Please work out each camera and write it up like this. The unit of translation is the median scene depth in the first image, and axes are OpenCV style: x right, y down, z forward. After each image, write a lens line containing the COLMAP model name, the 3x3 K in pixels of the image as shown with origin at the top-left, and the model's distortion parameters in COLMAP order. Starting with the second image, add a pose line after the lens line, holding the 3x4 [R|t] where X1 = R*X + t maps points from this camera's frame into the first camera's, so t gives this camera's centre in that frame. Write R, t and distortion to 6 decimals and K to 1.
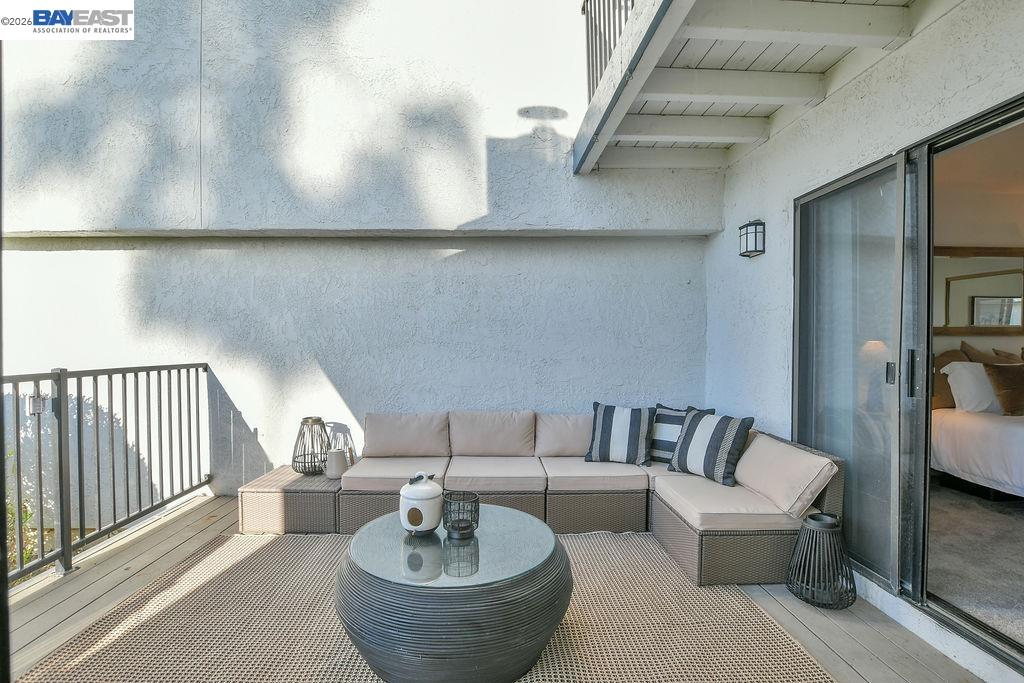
lens RADIAL K [[488.1, 0, 510.1], [0, 488.1, 348.6], [0, 0, 1]] dist [-0.003030, 0.000918]
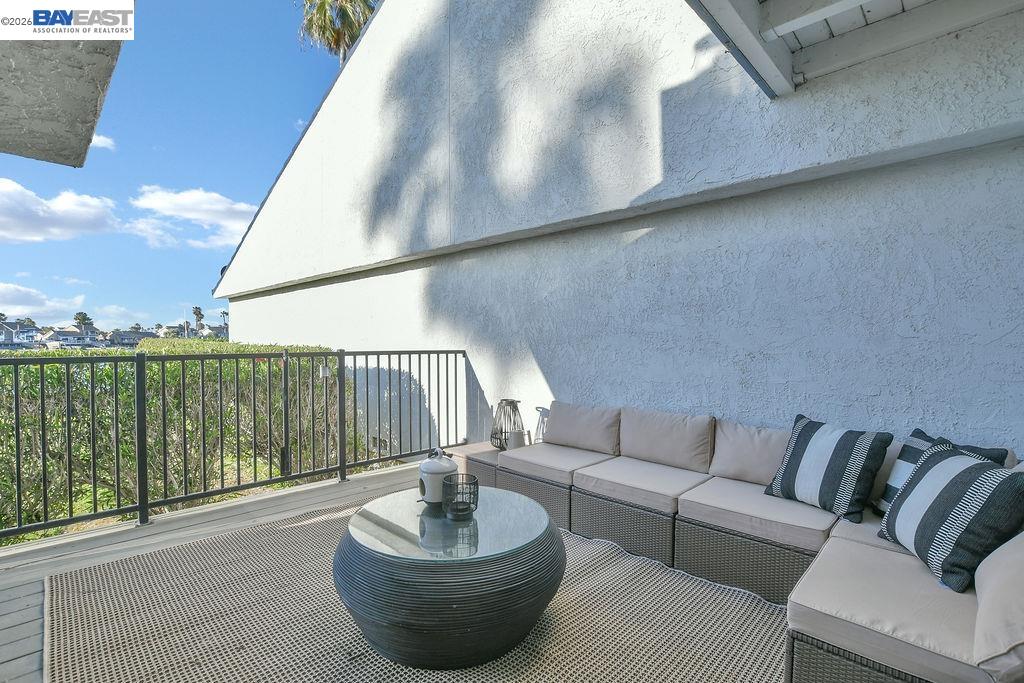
lens RADIAL K [[488.1, 0, 510.1], [0, 488.1, 348.6], [0, 0, 1]] dist [-0.003030, 0.000918]
pose [[0.695030, 0.015028, -0.718824, 0.393392], [-0.010685, 0.999887, 0.010573, 0.011604], [0.718901, 0.000332, 0.695112, 0.214222]]
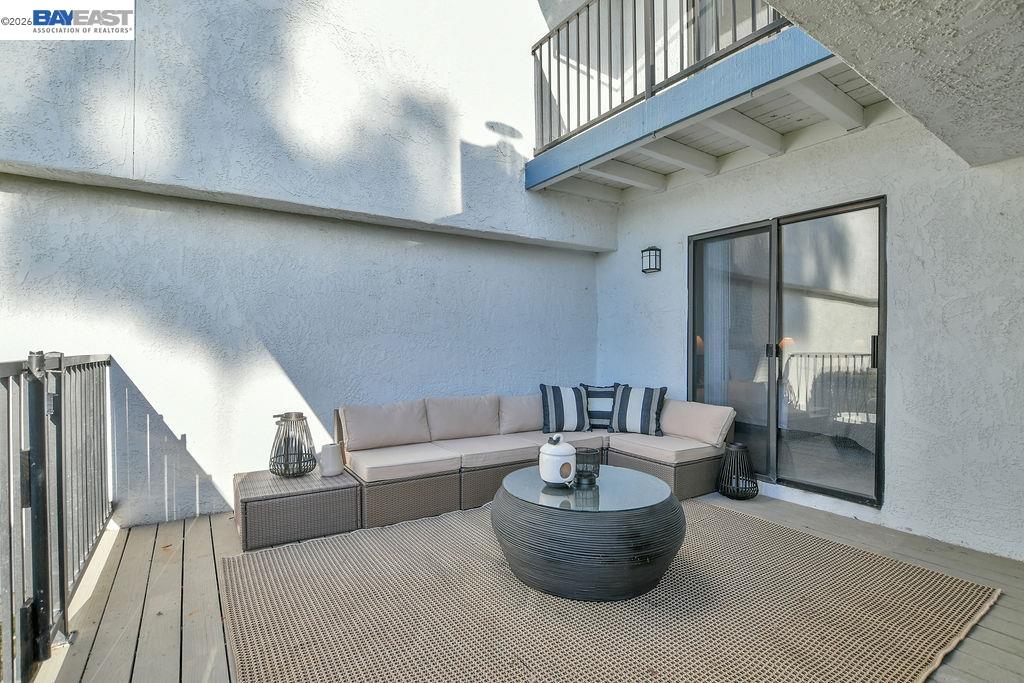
lens RADIAL K [[488.1, 0, 510.1], [0, 488.1, 348.6], [0, 0, 1]] dist [-0.003030, 0.000918]
pose [[0.851606, -0.000831, 0.524183, -0.519702], [0.004708, 0.999971, -0.006064, 0.030328], [-0.524162, 0.007632, 0.851584, 0.030694]]
